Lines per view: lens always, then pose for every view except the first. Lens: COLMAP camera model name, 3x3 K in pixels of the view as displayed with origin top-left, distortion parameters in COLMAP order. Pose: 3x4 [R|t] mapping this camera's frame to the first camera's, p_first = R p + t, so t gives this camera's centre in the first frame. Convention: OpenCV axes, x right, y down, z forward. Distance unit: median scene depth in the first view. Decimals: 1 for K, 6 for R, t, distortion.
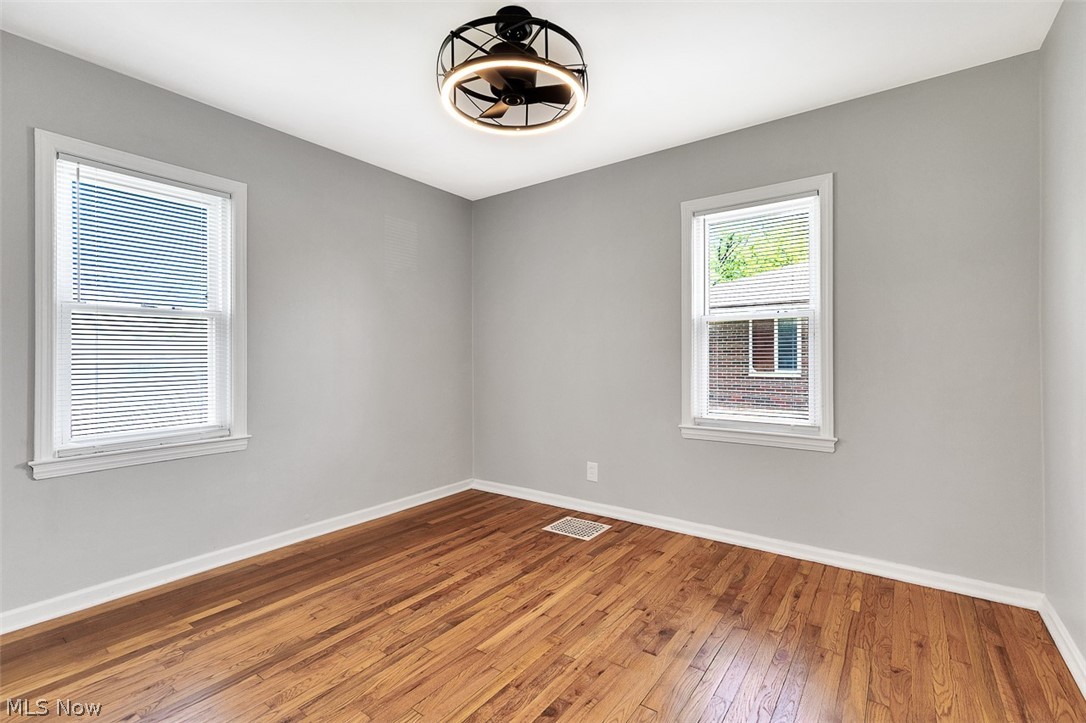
lens RADIAL K [[488.1, 0, 541.6], [0, 488.1, 358.1], [0, 0, 1]] dist [0.004498, 0.000565]
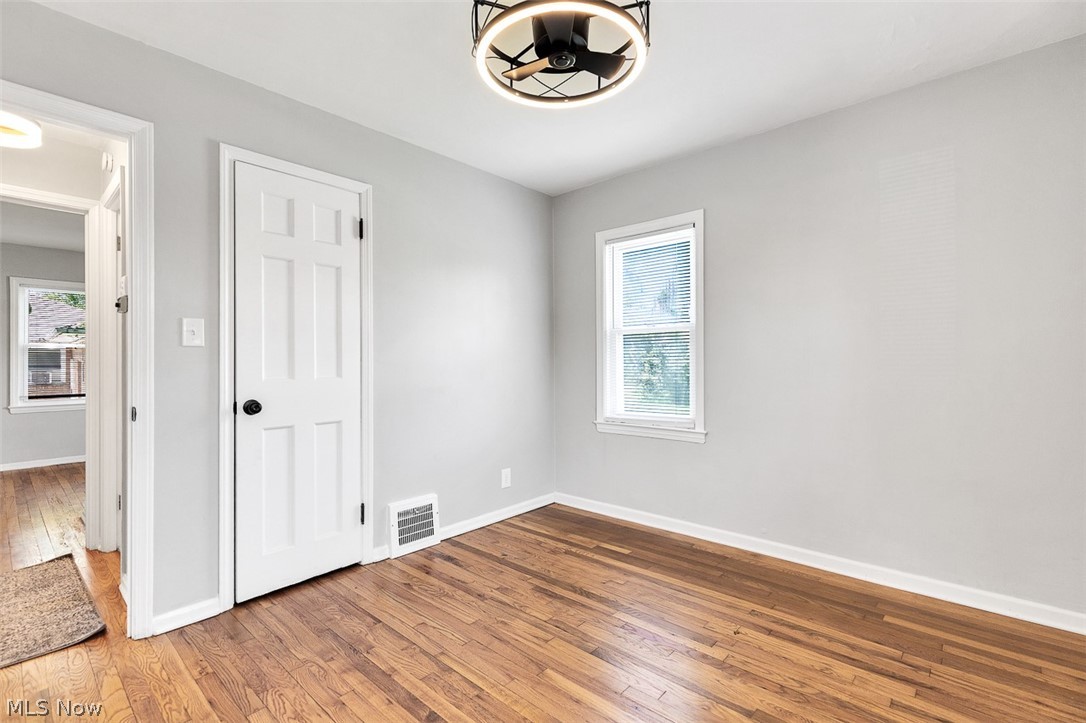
lens RADIAL K [[488.1, 0, 543.9], [0, 488.1, 360.4], [0, 0, 1]] dist [0.004498, 0.000565]
pose [[-0.096041, -0.001016, -0.995377, 0.669591], [0.002657, 0.999996, -0.001277, -0.005778], [0.995374, -0.002767, -0.096037, 0.889529]]
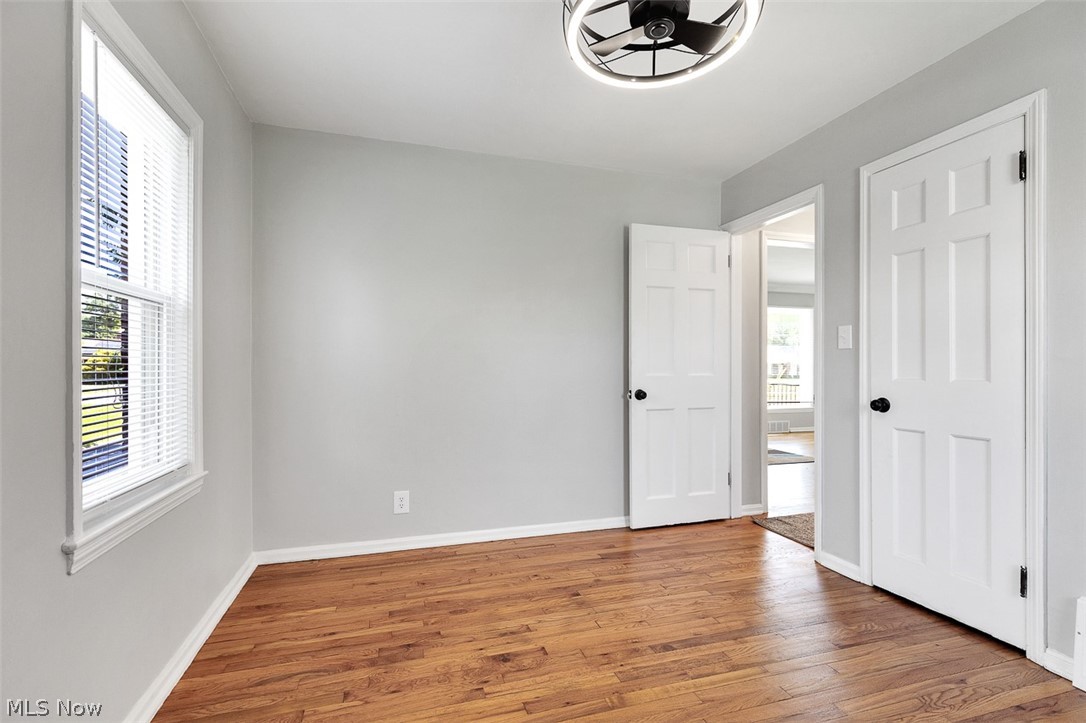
lens RADIAL K [[488.1, 0, 537.8], [0, 488.1, 367.2], [0, 0, 1]] dist [0.004498, 0.000565]
pose [[-0.798638, 0.004727, 0.601793, -0.315284], [0.005173, 0.999986, -0.000989, 0.004154], [-0.601789, 0.002323, -0.798651, 1.473281]]
